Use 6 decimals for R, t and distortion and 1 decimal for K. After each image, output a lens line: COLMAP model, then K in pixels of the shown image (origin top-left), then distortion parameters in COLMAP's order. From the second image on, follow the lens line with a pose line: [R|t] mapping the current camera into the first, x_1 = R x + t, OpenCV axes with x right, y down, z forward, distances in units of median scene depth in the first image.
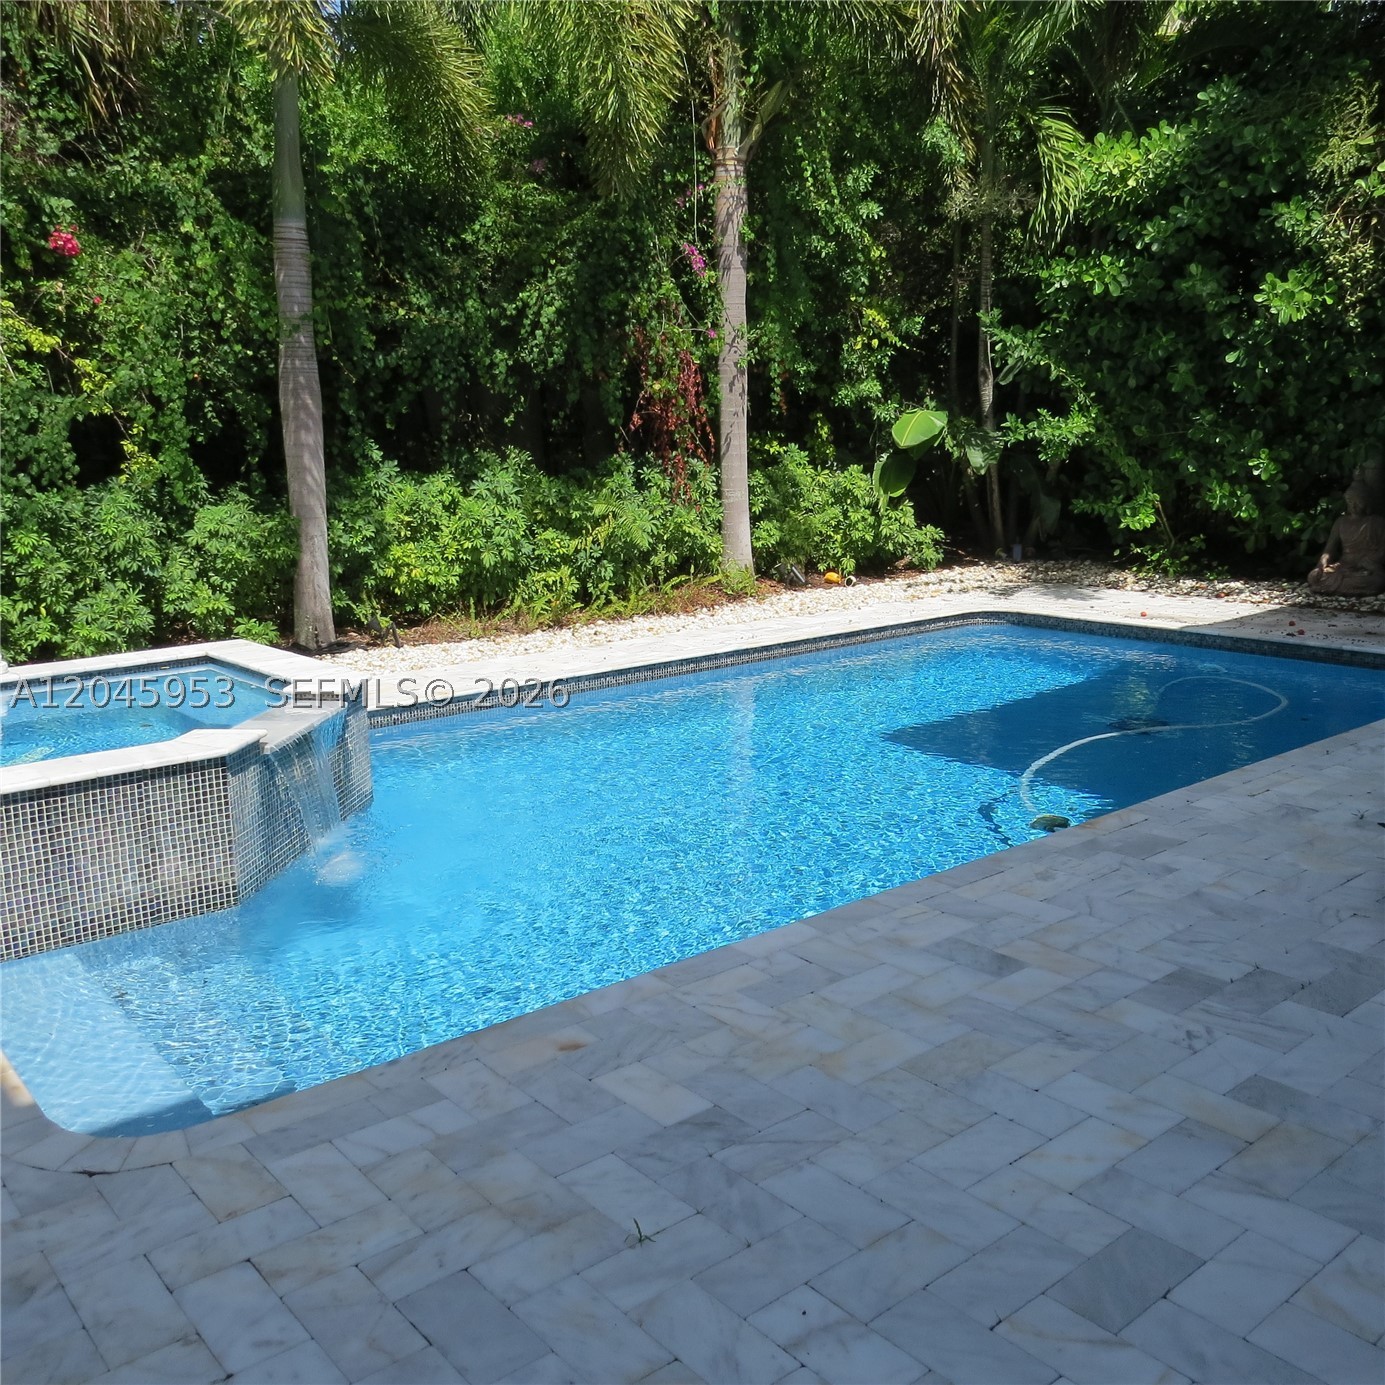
lens RADIAL K [[1328.7, 0, 690.4], [0, 1328.7, 695.2], [0, 0, 1]] dist [-0.019881, 0.000000]
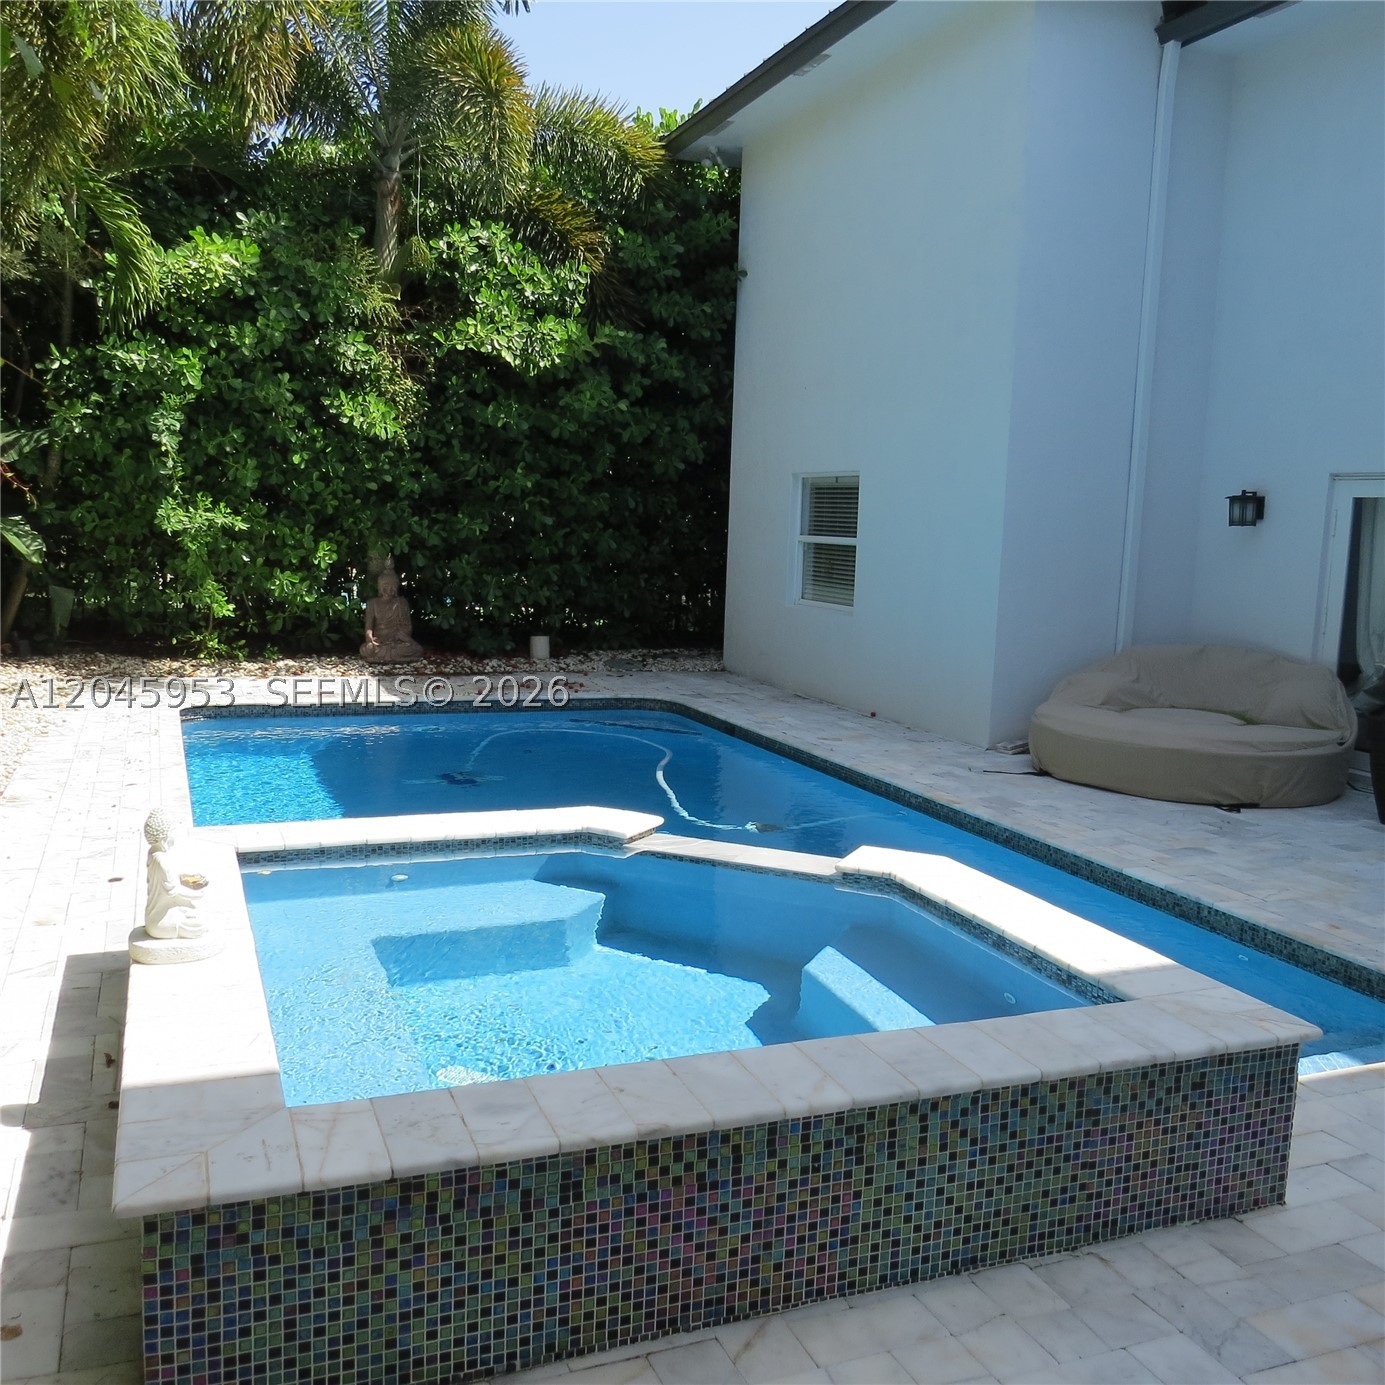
lens RADIAL K [[1328.7, 0, 690.3], [0, 1328.7, 691.0], [0, 0, 1]] dist [-0.019881, 0.000000]
pose [[0.310030, -0.093536, 0.946114, -0.567294], [0.152873, 0.987104, 0.047494, -0.067261], [-0.938355, 0.129911, 0.320331, 0.364448]]
